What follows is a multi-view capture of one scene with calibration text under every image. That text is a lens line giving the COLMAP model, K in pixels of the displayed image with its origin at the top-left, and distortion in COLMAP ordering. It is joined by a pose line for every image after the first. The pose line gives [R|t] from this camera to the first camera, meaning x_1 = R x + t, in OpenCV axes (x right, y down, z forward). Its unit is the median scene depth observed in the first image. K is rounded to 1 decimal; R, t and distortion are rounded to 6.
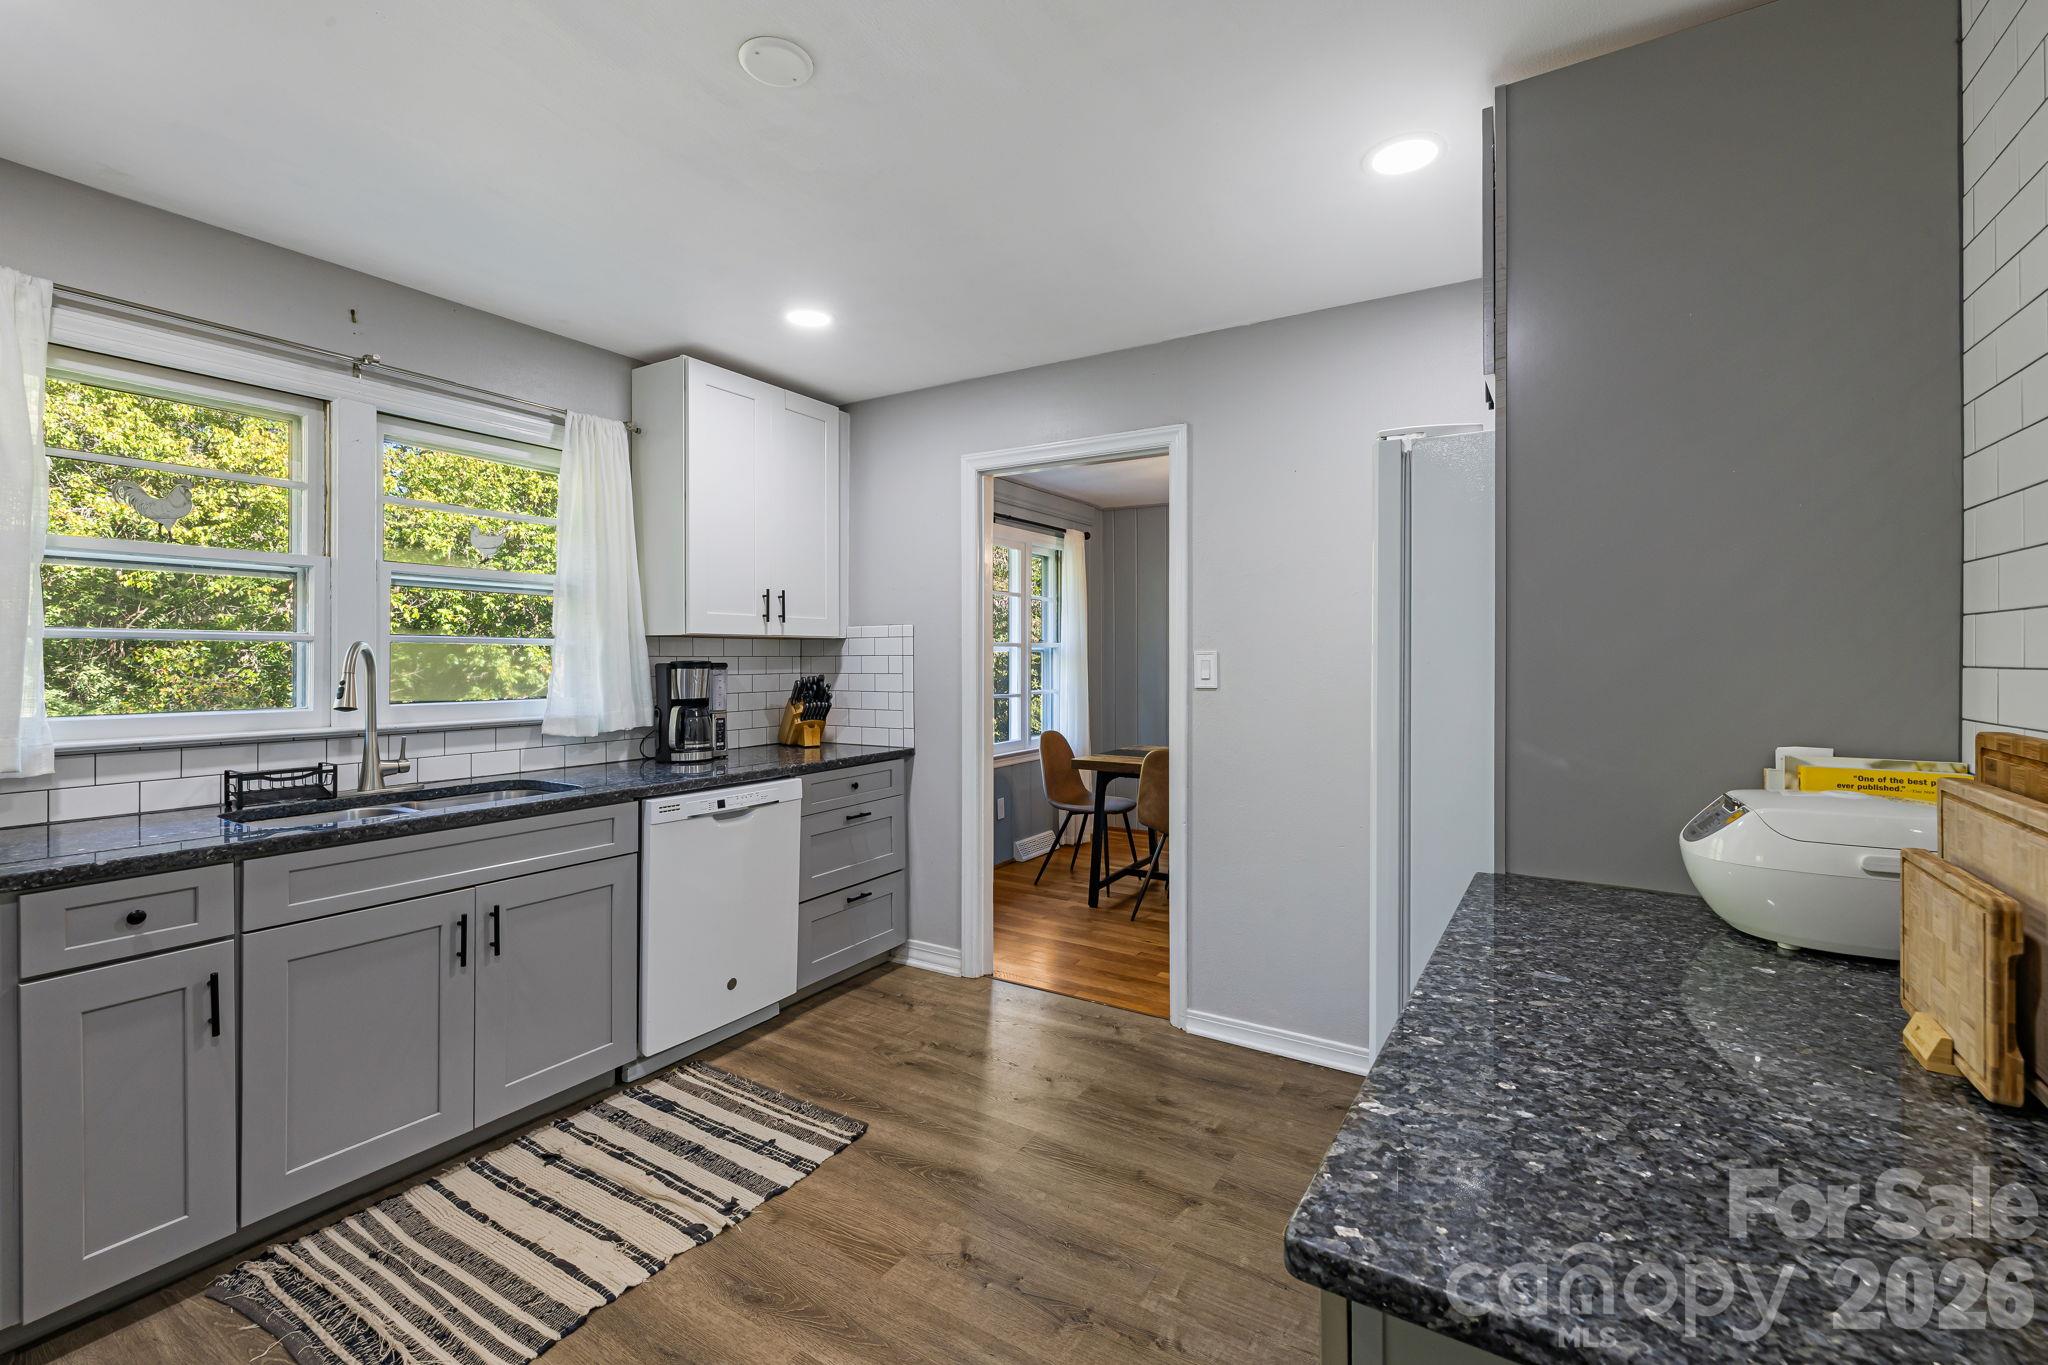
lens RADIAL K [[874.8, 0, 1026.7], [0, 874.8, 656.3], [0, 0, 1]] dist [0.001155, 0.000136]
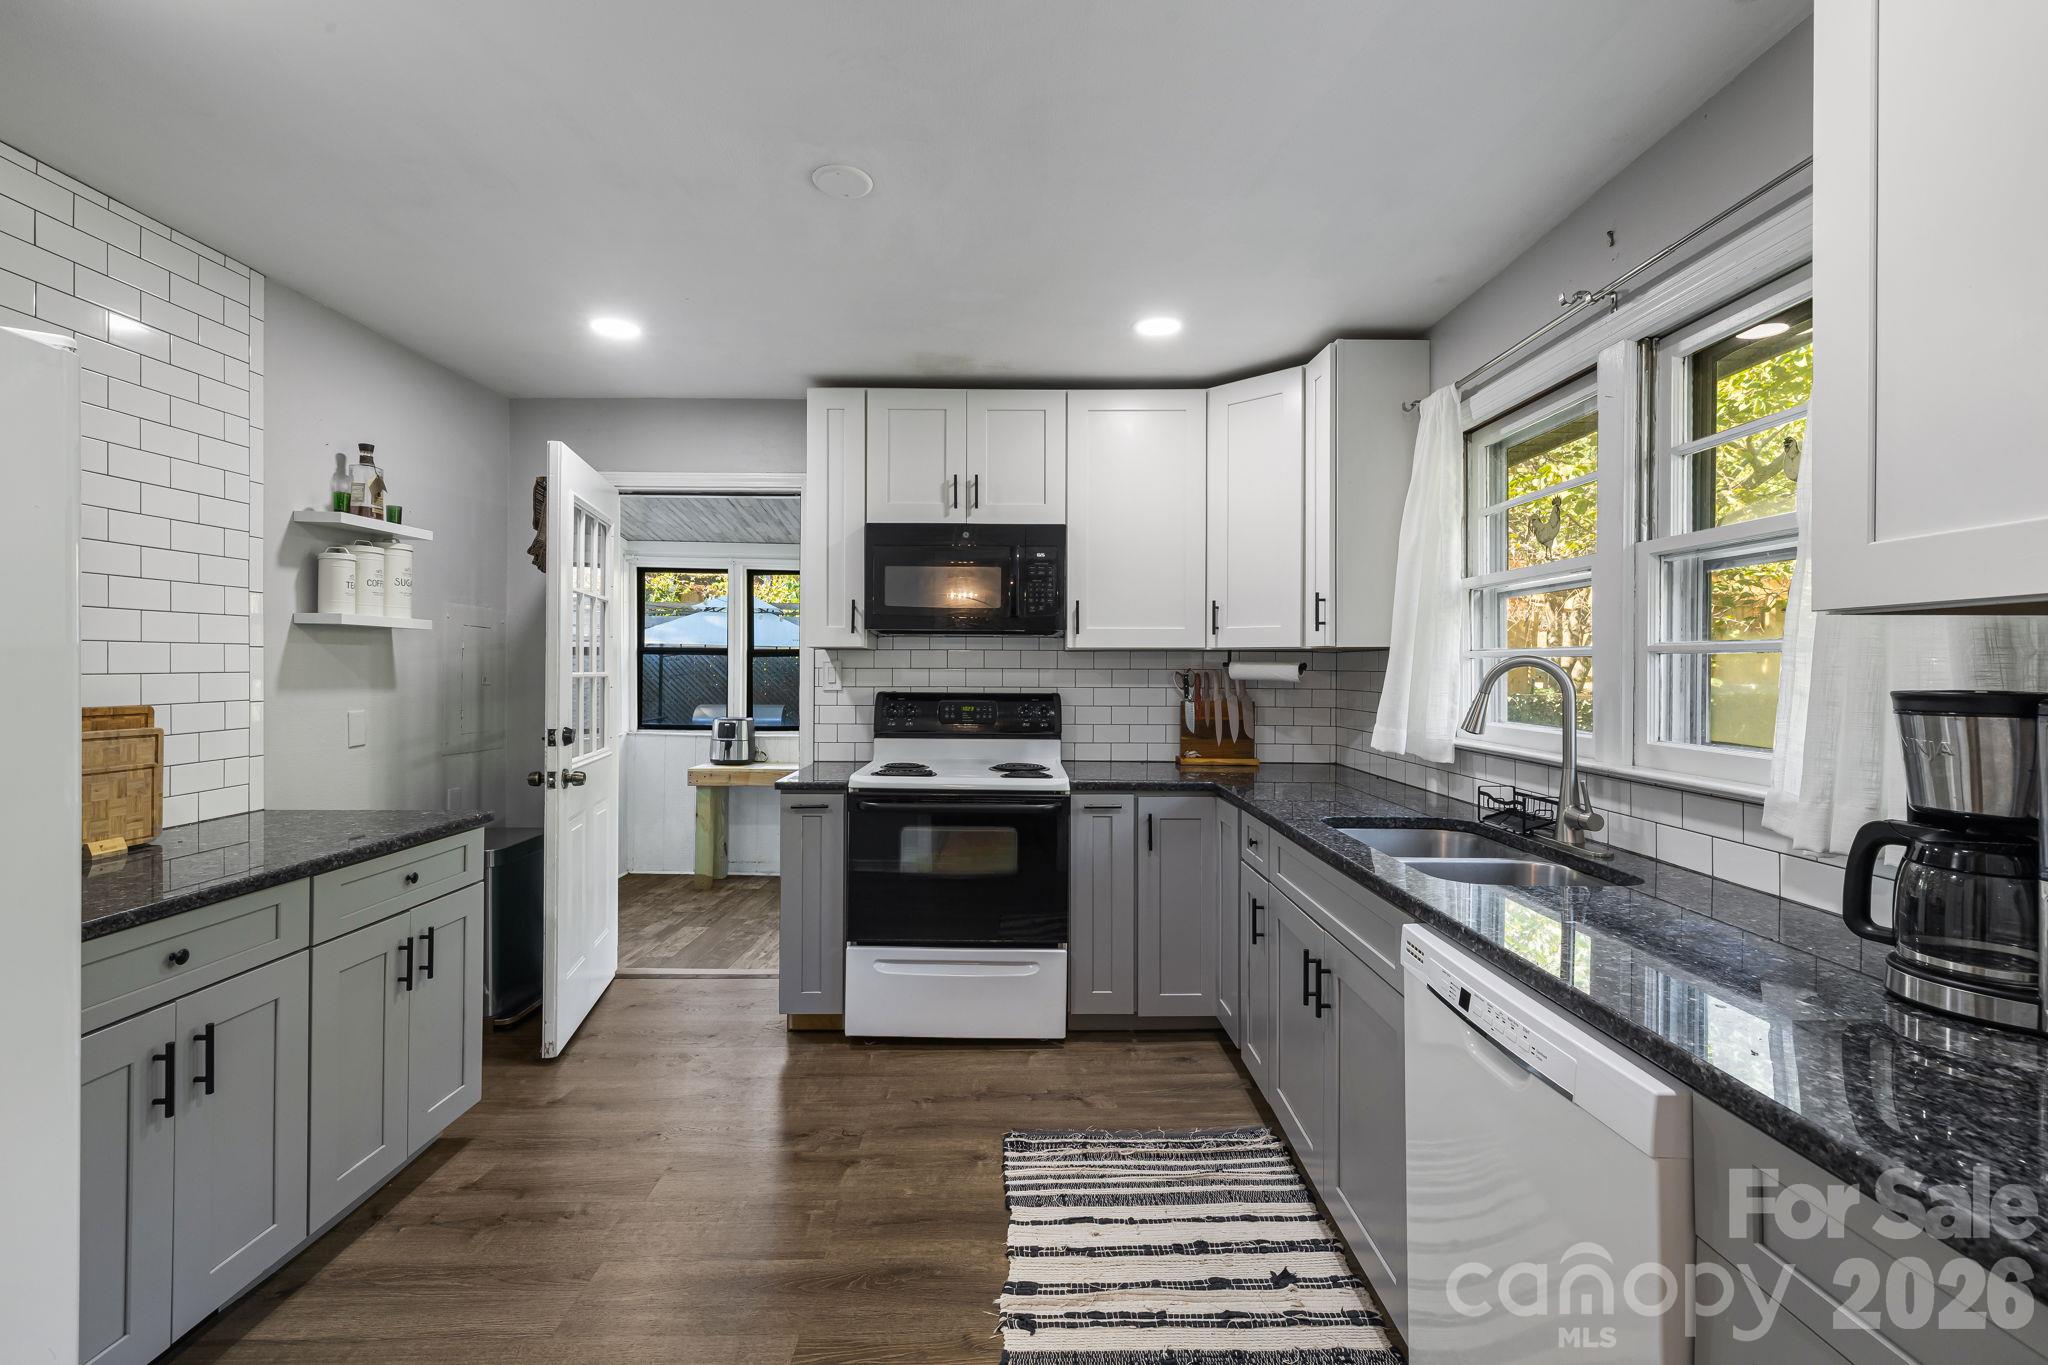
lens RADIAL K [[897.8, 0, 1022.9], [0, 897.8, 669.9], [0, 0, 1]] dist [0.001774, 0.000031]
pose [[-0.847003, -0.004654, -0.531568, 0.122827], [-0.004148, 0.999989, -0.002147, 0.001003], [0.531572, 0.000386, -0.847013, 1.667093]]
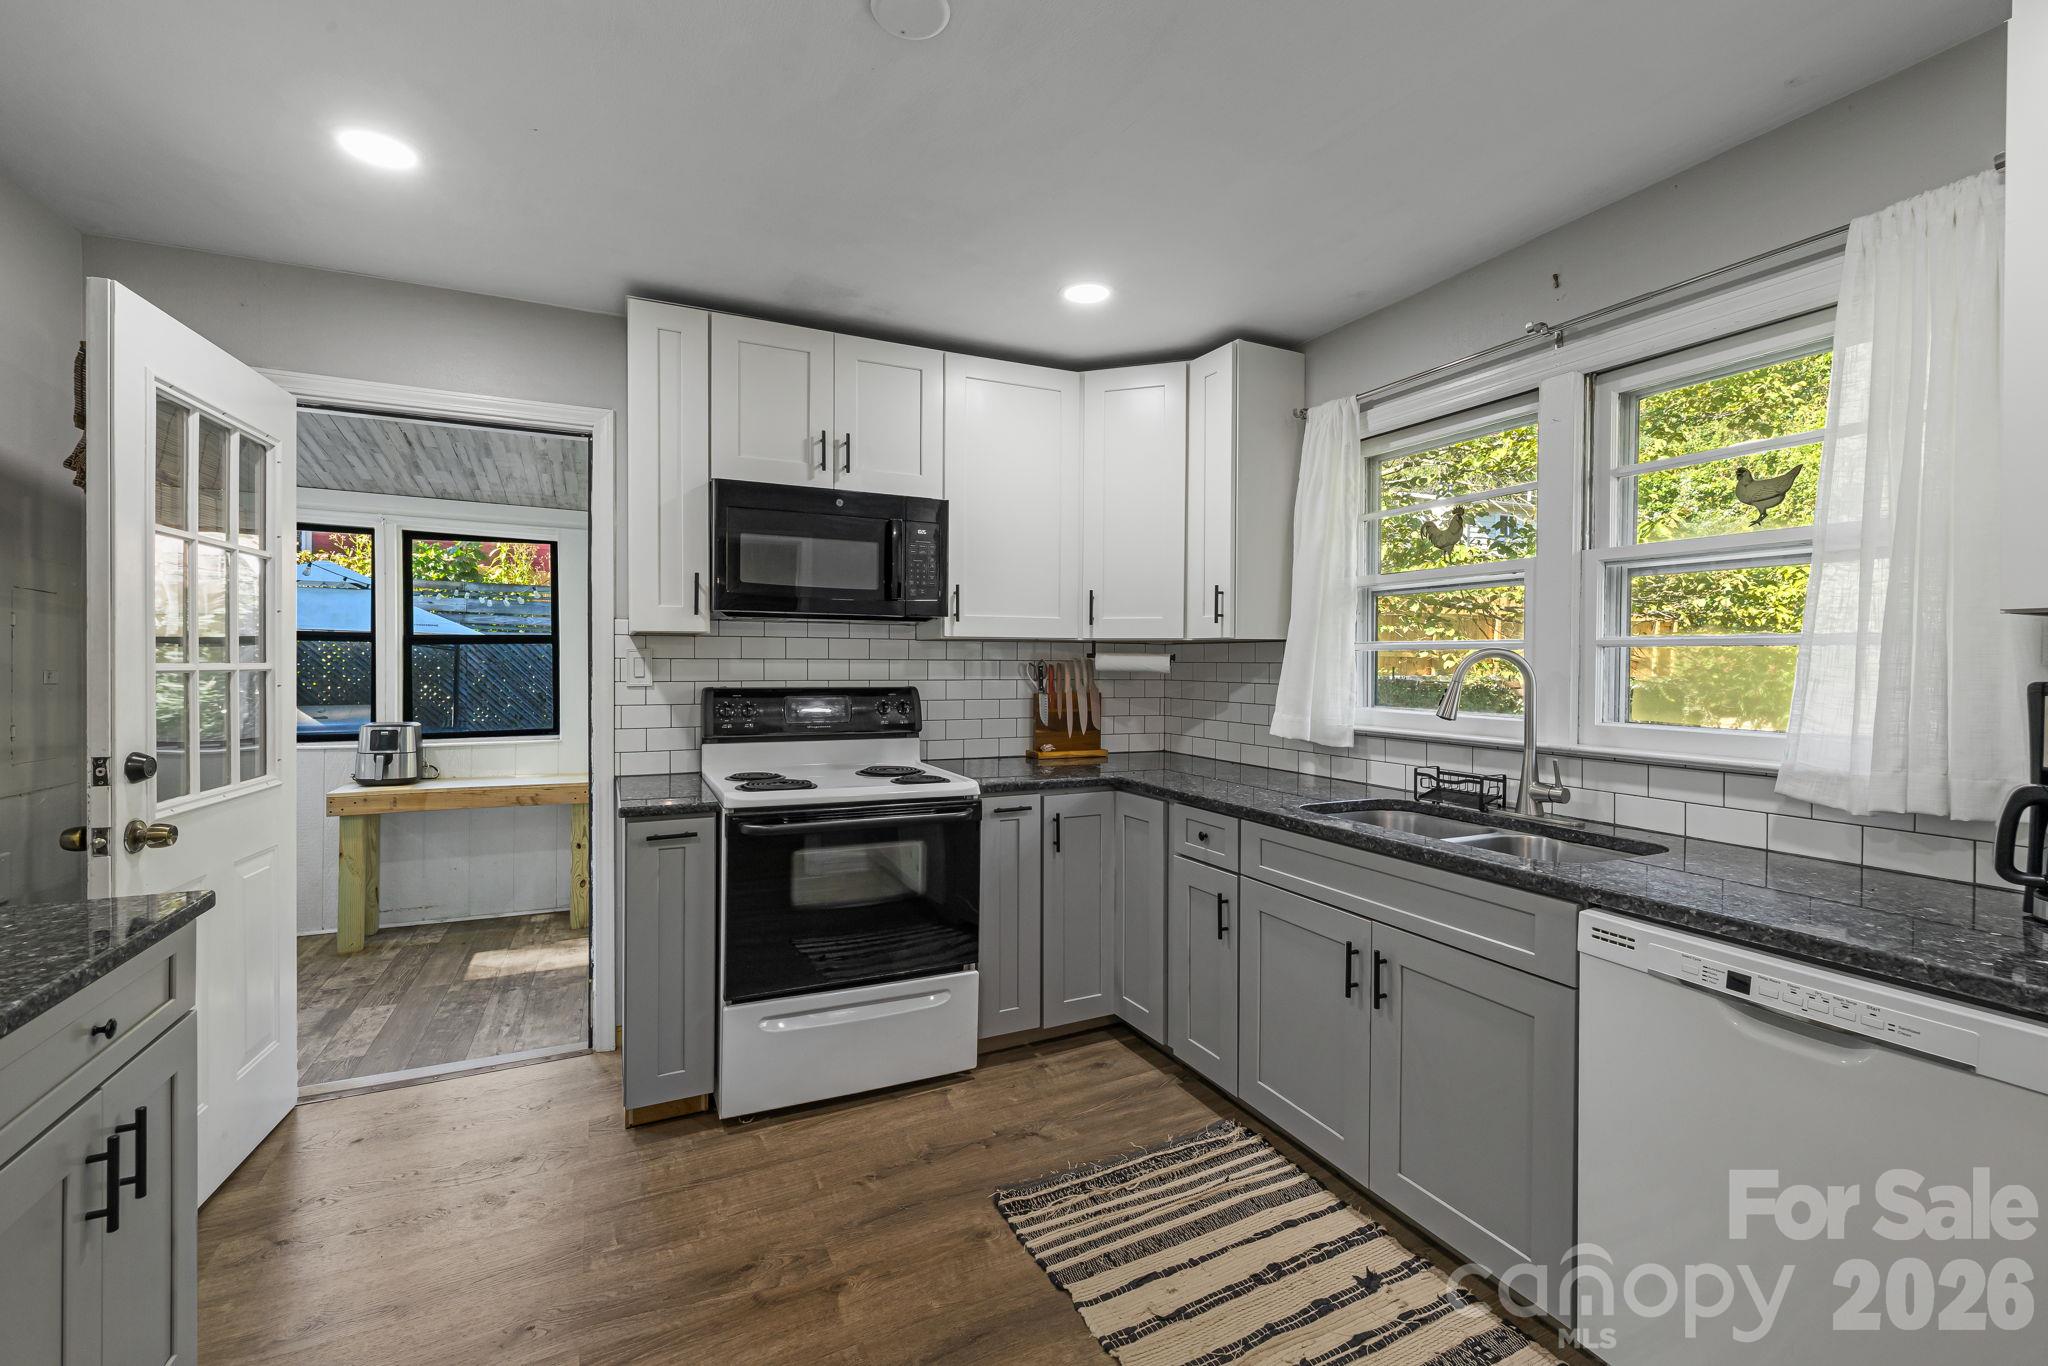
lens RADIAL K [[866.6, 0, 1021.6], [0, 866.6, 673.4], [0, 0, 1]] dist [0.000621, 0.000259]
pose [[-0.540663, 0.005802, -0.841220, 0.317337], [-0.003649, 0.999951, 0.009241, 0.004222], [0.841232, 0.008066, -0.540615, 1.216405]]
